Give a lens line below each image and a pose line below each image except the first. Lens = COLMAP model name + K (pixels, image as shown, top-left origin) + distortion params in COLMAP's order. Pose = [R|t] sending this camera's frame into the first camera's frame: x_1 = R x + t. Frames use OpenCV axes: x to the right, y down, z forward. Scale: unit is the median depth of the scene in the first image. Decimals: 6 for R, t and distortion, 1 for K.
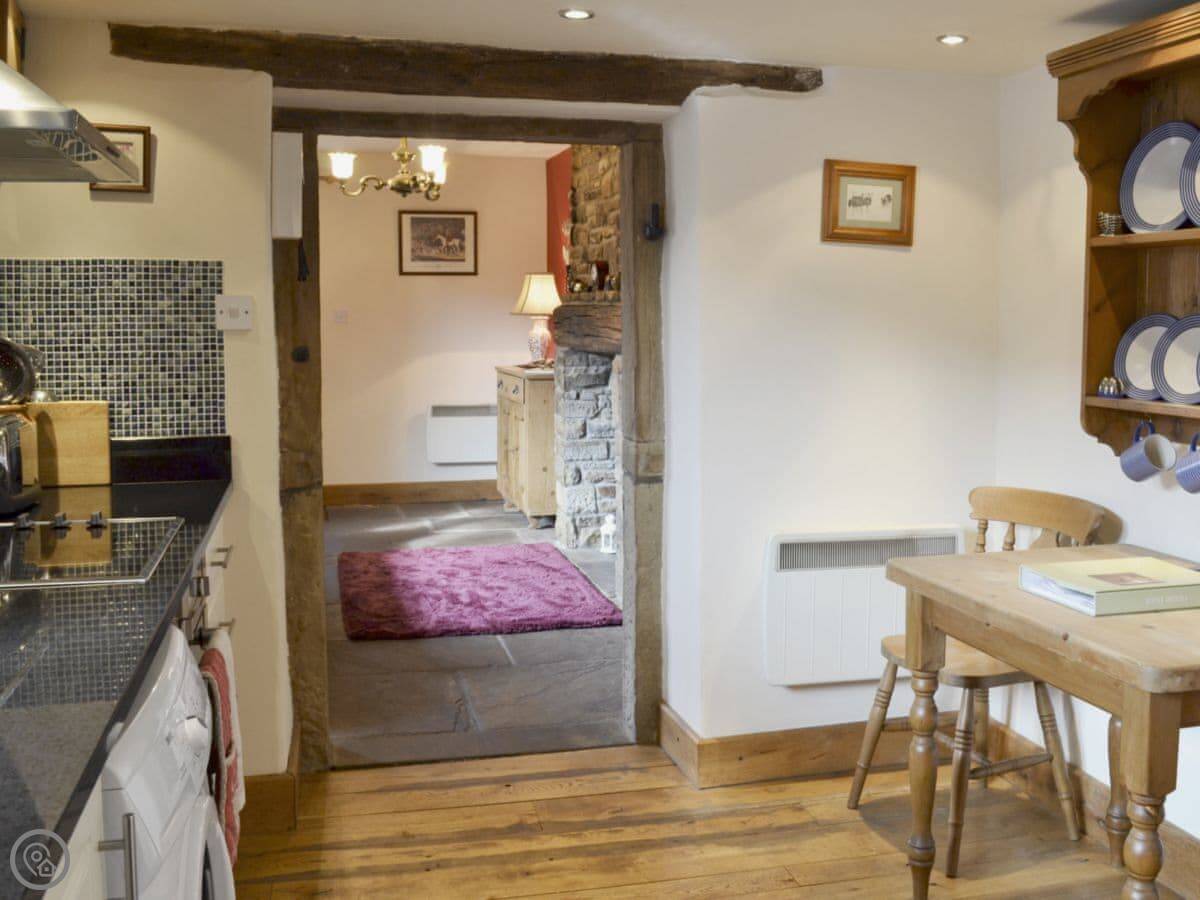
lens RADIAL K [[1199.3, 0, 603.0], [0, 1199.3, 480.9], [0, 0, 1]] dist [-0.083706, 0.017138]
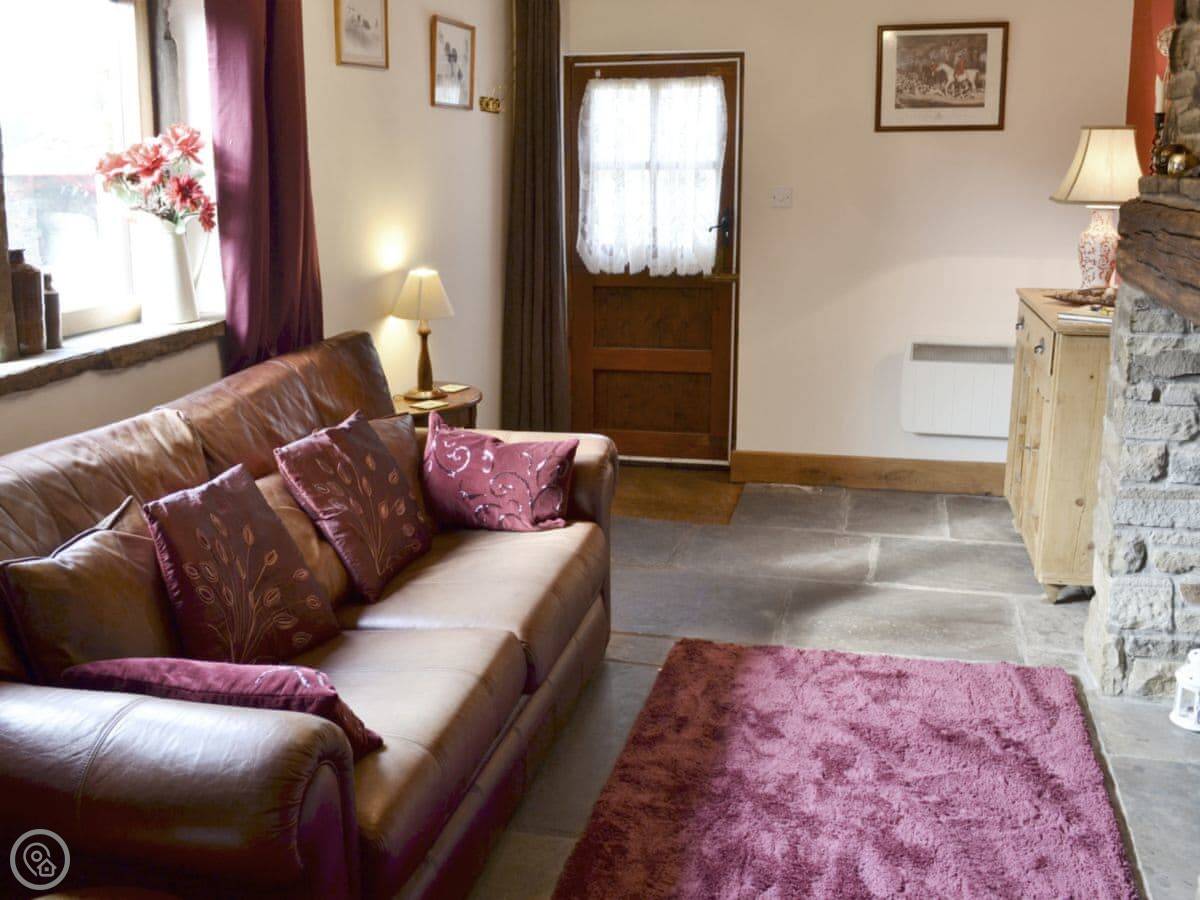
lens RADIAL K [[1199.3, 0, 603.0], [0, 1199.3, 480.9], [0, 0, 1]] dist [-0.083706, 0.017138]
pose [[0.893355, 0.099828, -0.438122, -0.008677], [-0.044919, 0.989966, 0.133976, -0.088424], [0.447100, -0.100009, 0.888876, 0.474946]]
